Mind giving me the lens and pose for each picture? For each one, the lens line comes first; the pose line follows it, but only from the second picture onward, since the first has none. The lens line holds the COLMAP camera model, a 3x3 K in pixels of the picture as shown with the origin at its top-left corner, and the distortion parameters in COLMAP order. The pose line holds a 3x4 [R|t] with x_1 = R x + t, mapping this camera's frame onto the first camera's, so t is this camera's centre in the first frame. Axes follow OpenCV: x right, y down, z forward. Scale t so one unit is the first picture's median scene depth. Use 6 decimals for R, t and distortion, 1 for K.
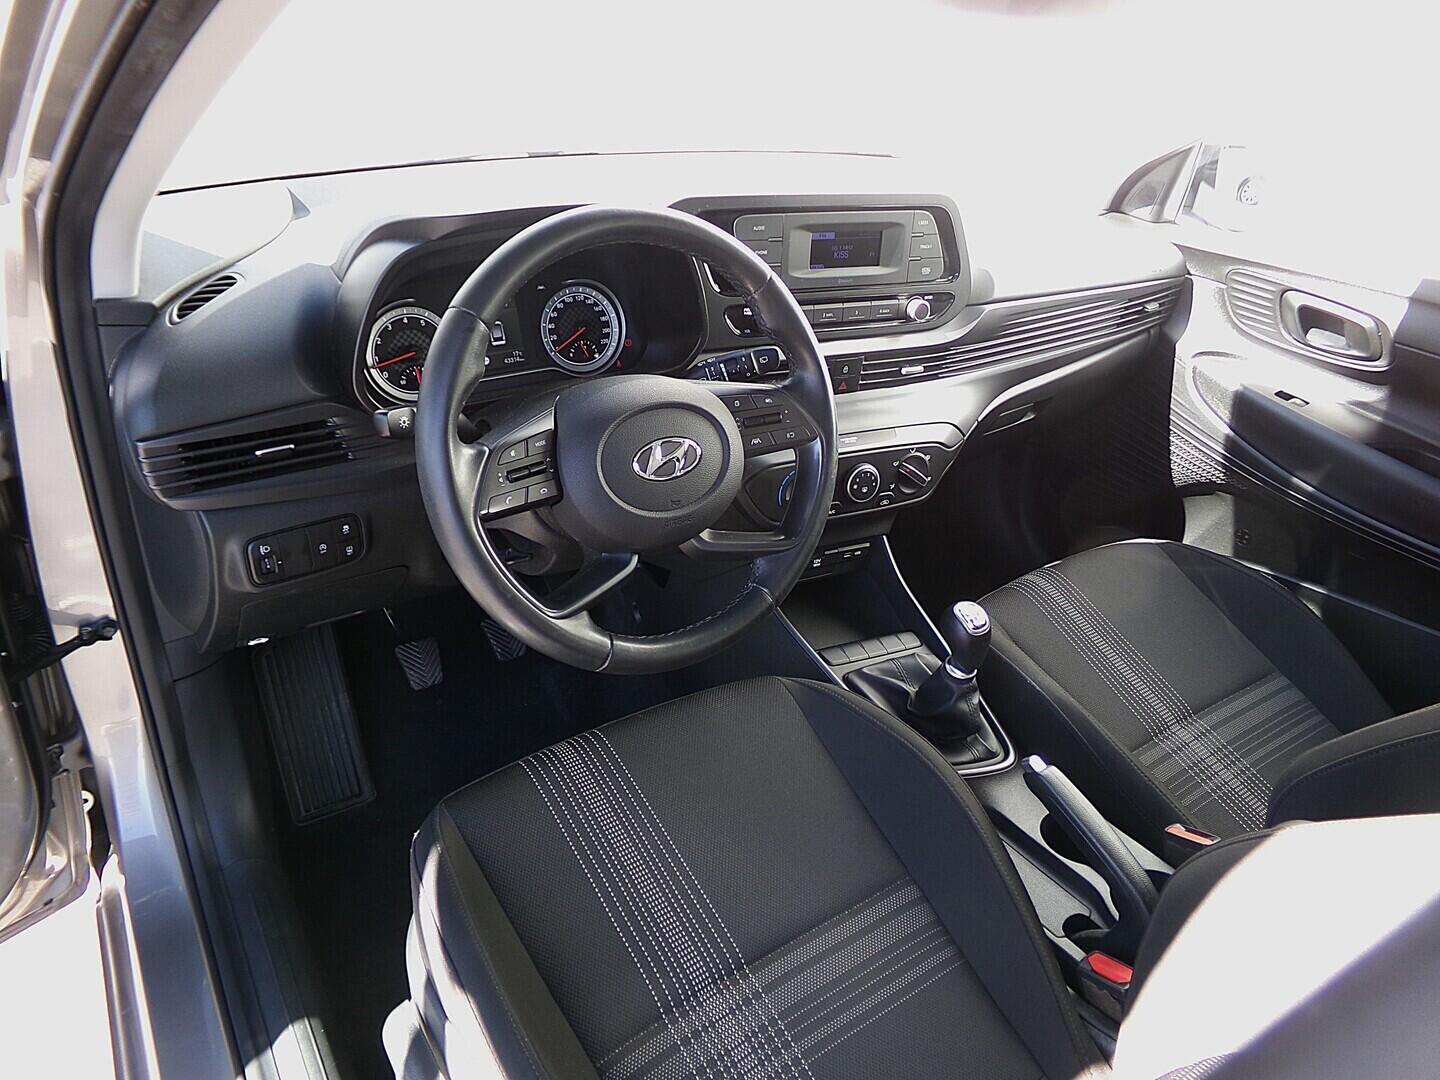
lens RADIAL K [[992.8, 0, 720.0], [0, 992.8, 540.0], [0, 0, 1]] dist [0.000646, 0.002477]
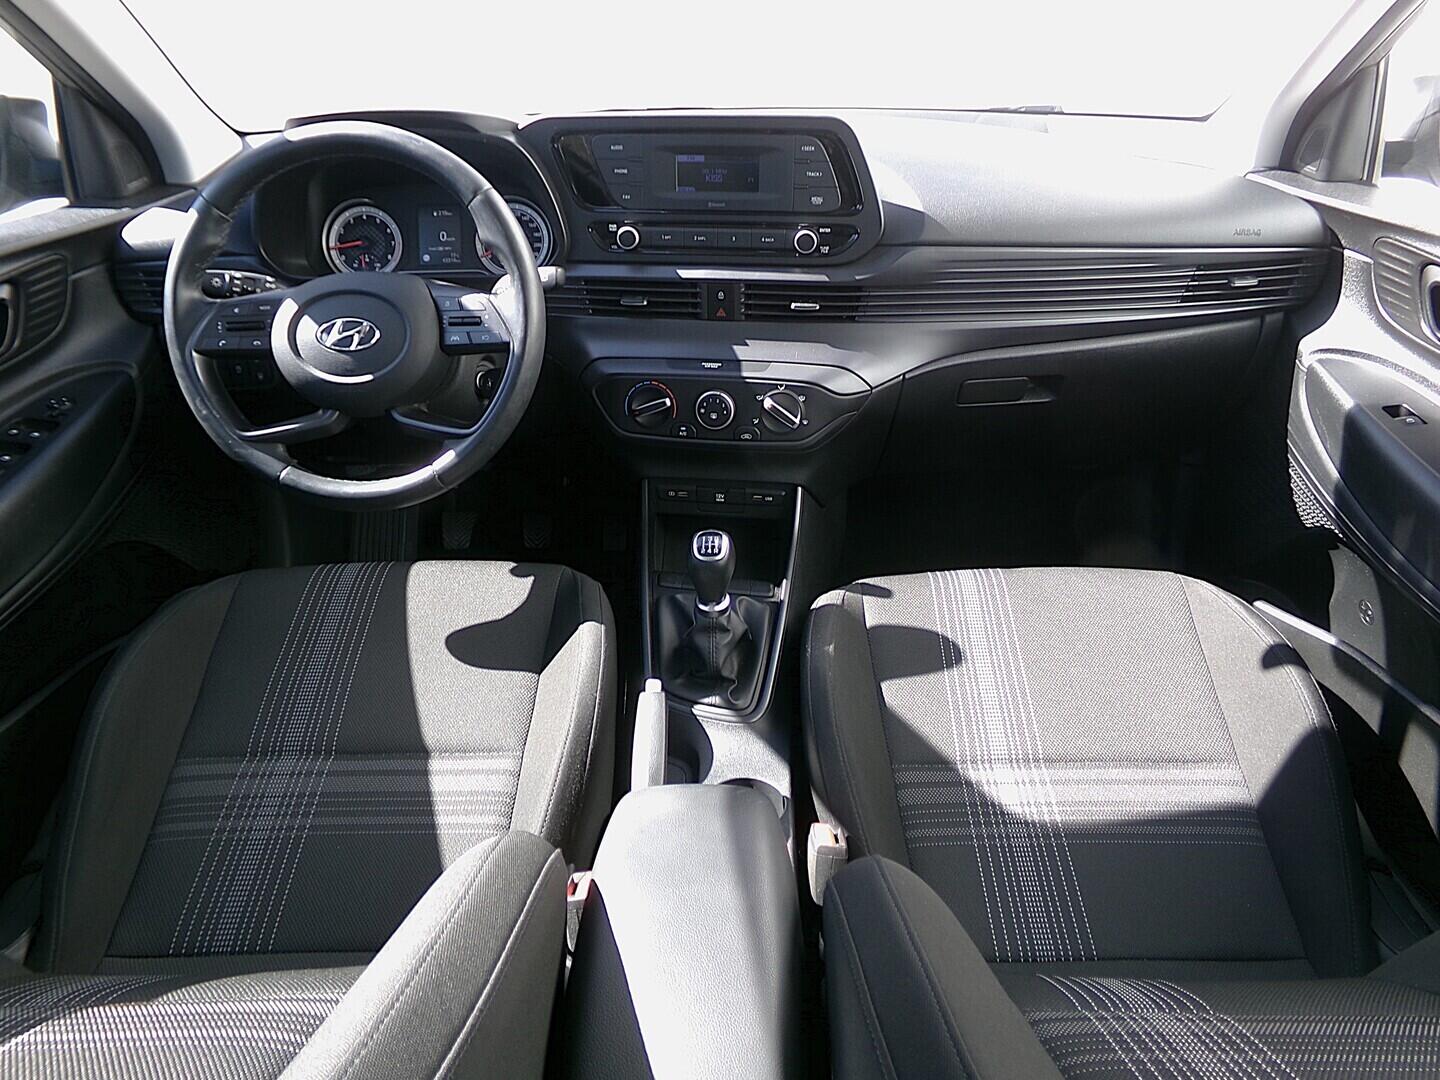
lens RADIAL K [[992.8, 0, 720.0], [0, 992.8, 540.0], [0, 0, 1]] dist [0.000646, 0.002477]
pose [[0.812538, 0.200604, -0.547303, 0.704480], [-0.219781, 0.975053, 0.031096, 0.037120], [0.539888, 0.095020, 0.836357, 0.179023]]
